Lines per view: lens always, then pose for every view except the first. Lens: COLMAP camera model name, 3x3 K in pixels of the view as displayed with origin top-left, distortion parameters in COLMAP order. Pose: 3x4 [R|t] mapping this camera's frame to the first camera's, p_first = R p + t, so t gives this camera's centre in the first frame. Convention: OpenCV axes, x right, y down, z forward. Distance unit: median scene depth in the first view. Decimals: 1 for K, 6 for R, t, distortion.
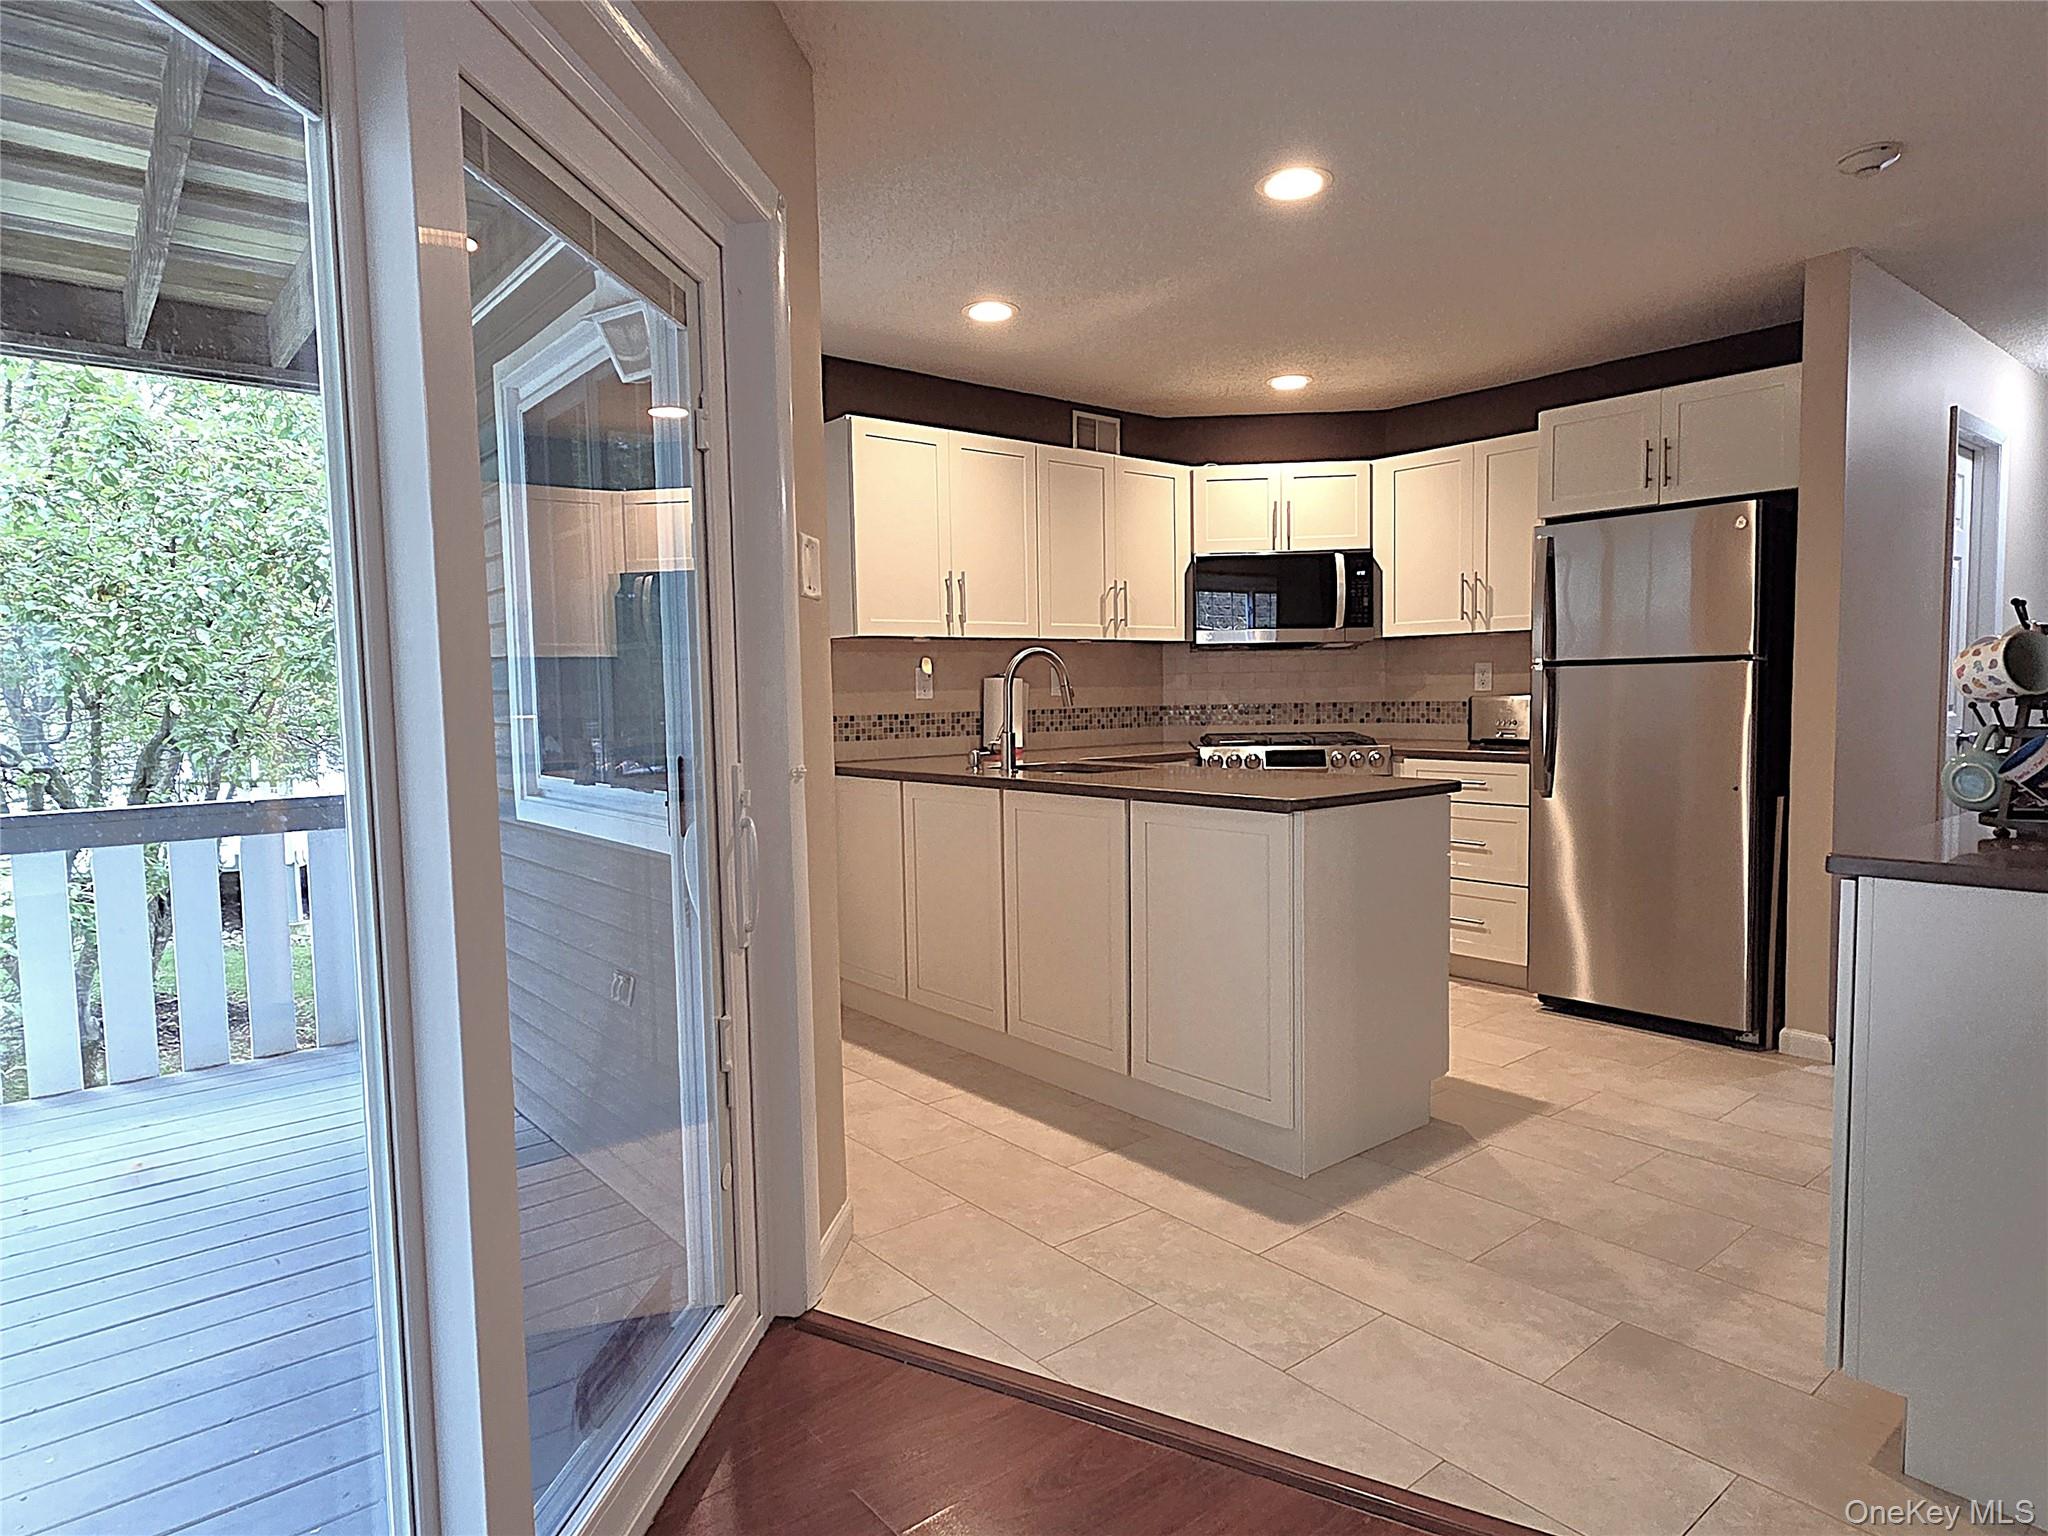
lens RADIAL K [[1198.6, 0, 1016.9], [0, 1198.6, 767.6], [0, 0, 1]] dist [0.004805, 0.000105]
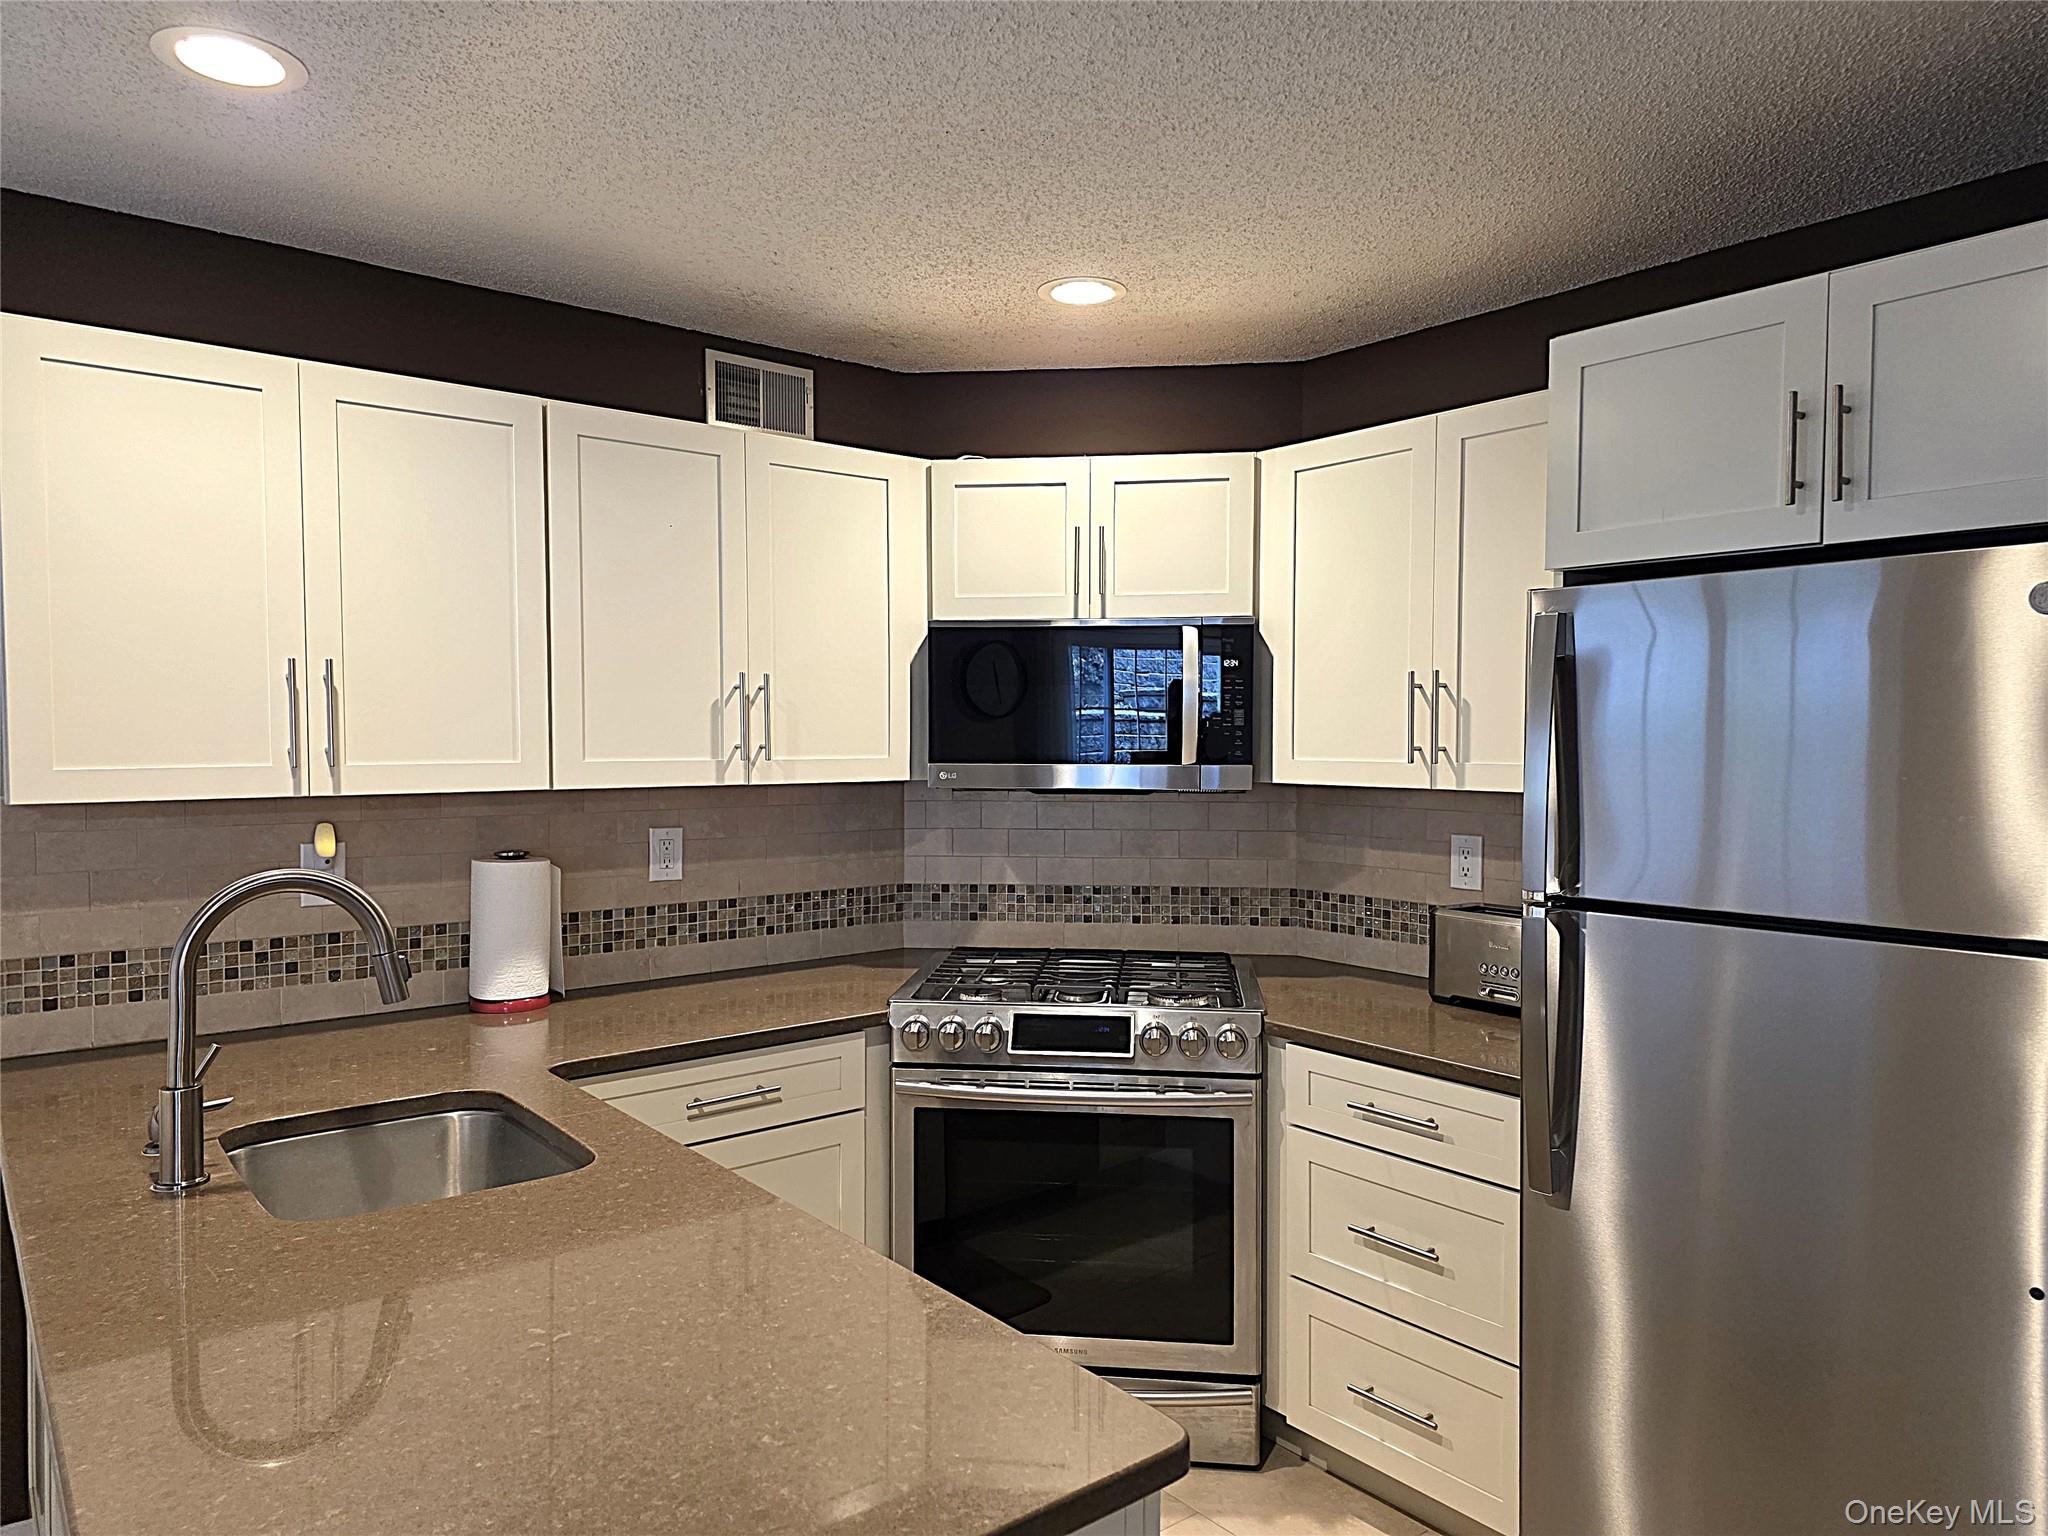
lens RADIAL K [[1354.6, 0, 1020.0], [0, 1354.6, 776.0], [0, 0, 1]] dist [0.119390, -0.117584]
pose [[0.999667, 0.019192, -0.017252, 0.229913], [-0.019741, 0.999286, -0.032228, -0.102099], [0.016621, 0.032558, 0.999332, 0.446670]]
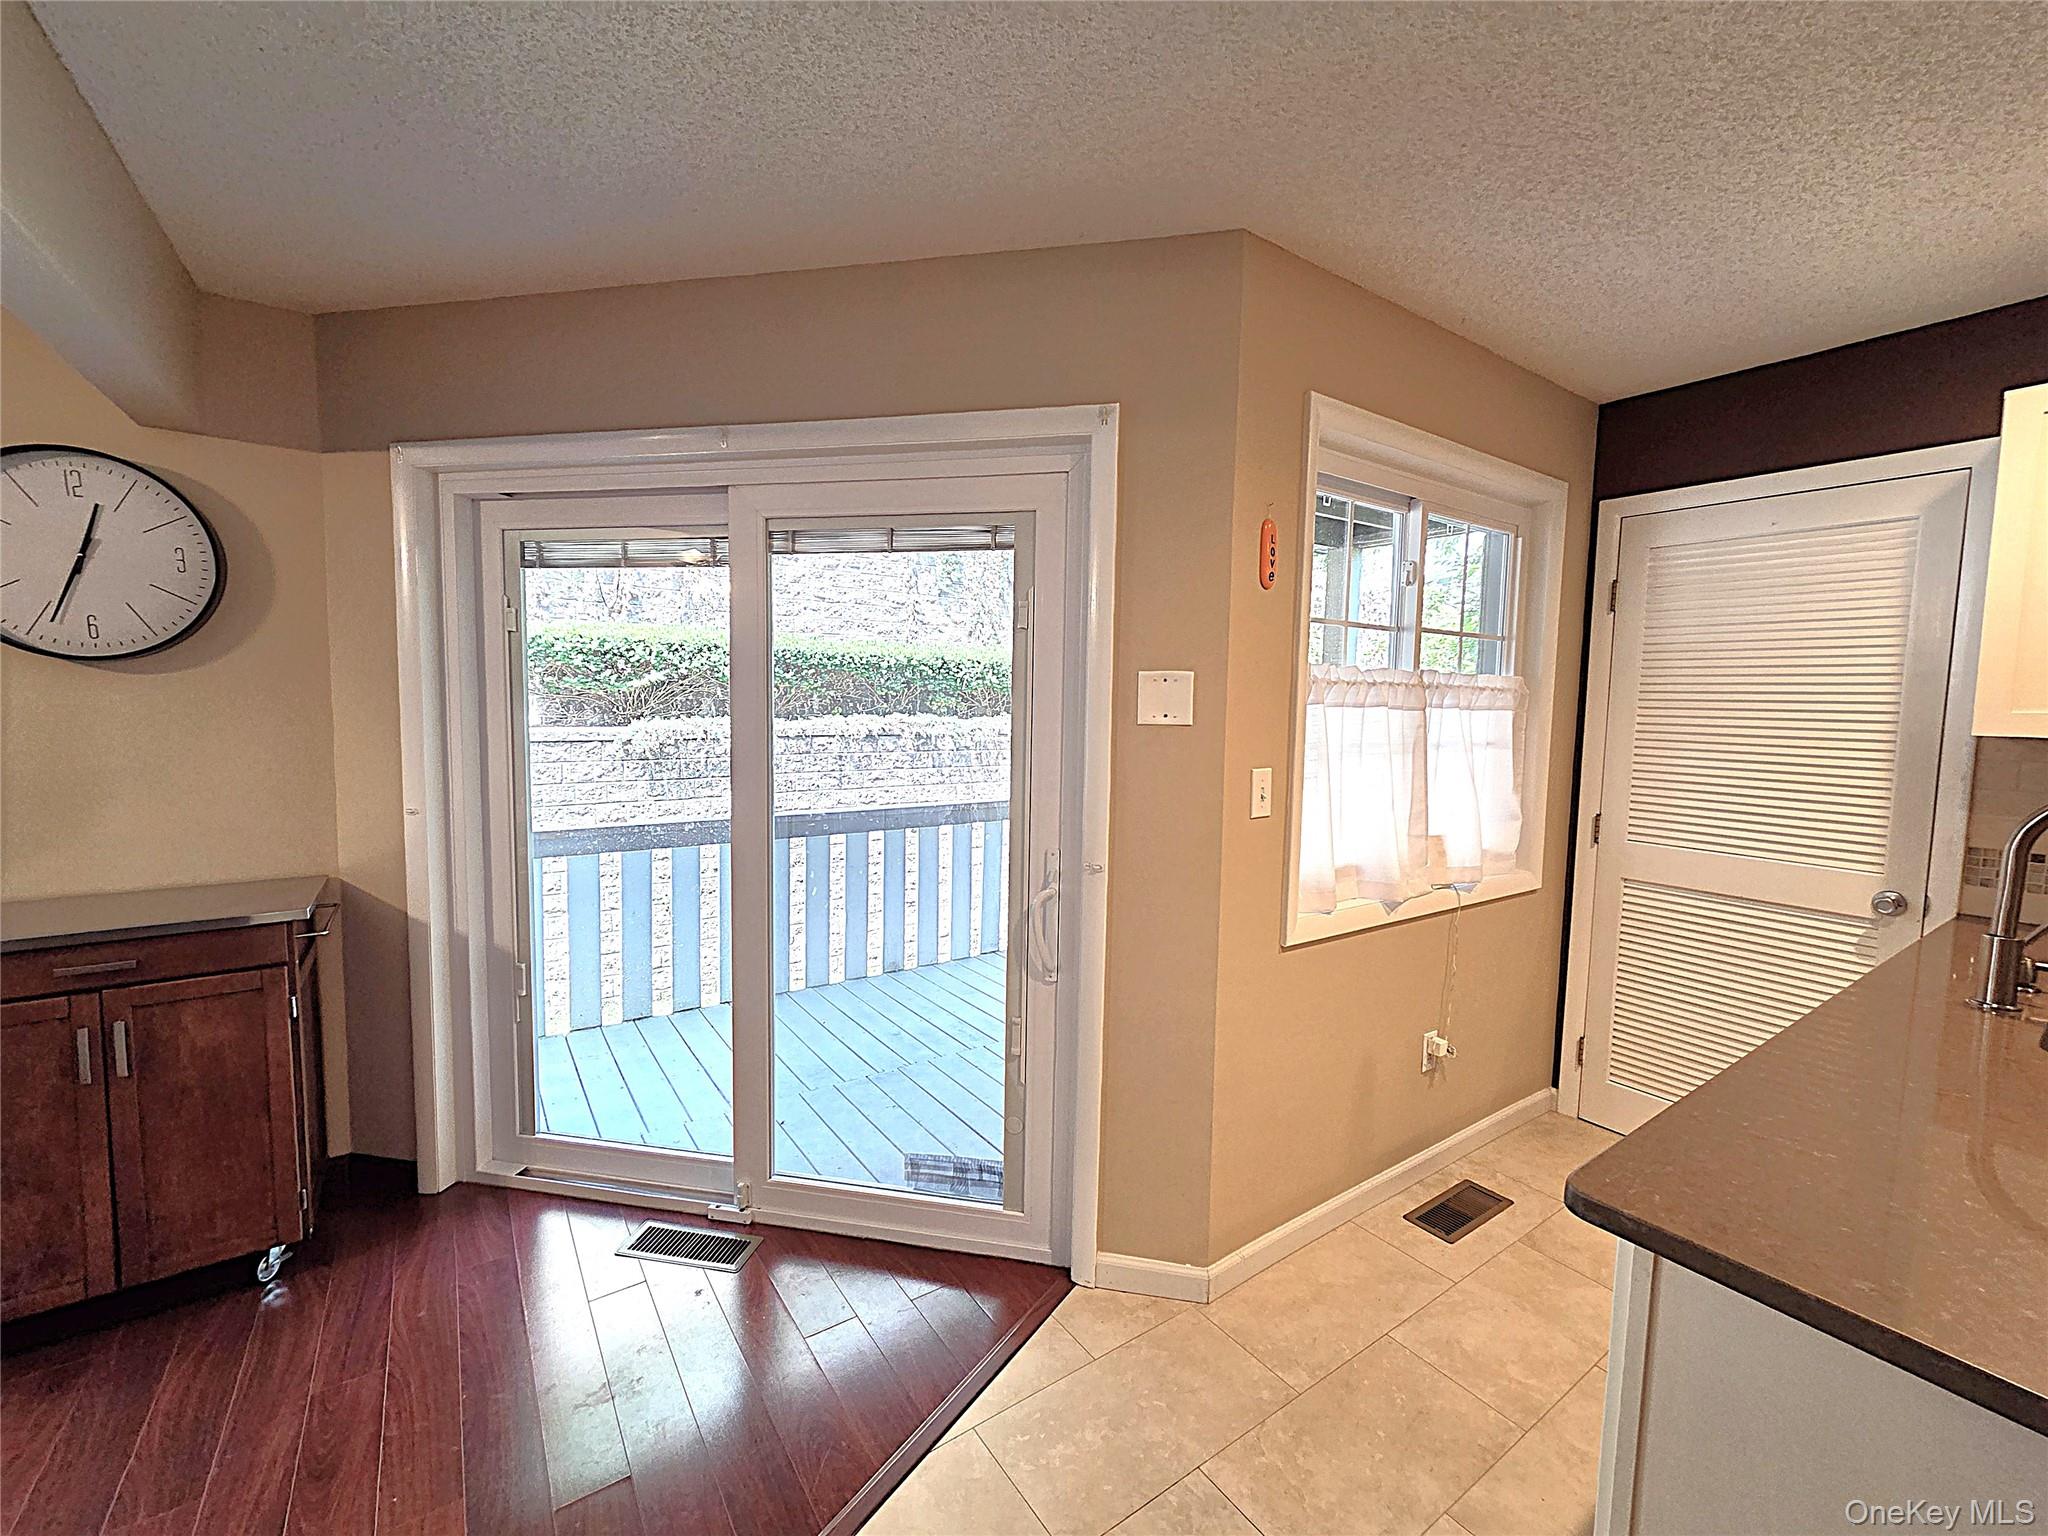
lens RADIAL K [[841.1, 0, 1018.2], [0, 841.1, 766.7], [0, 0, 1]] dist [0.000722, 0.000039]
pose [[-0.081901, 0.094149, -0.992184, 0.333119], [-0.083464, 0.991383, 0.100963, -0.088055], [0.993140, 0.091080, -0.073337, 0.478606]]
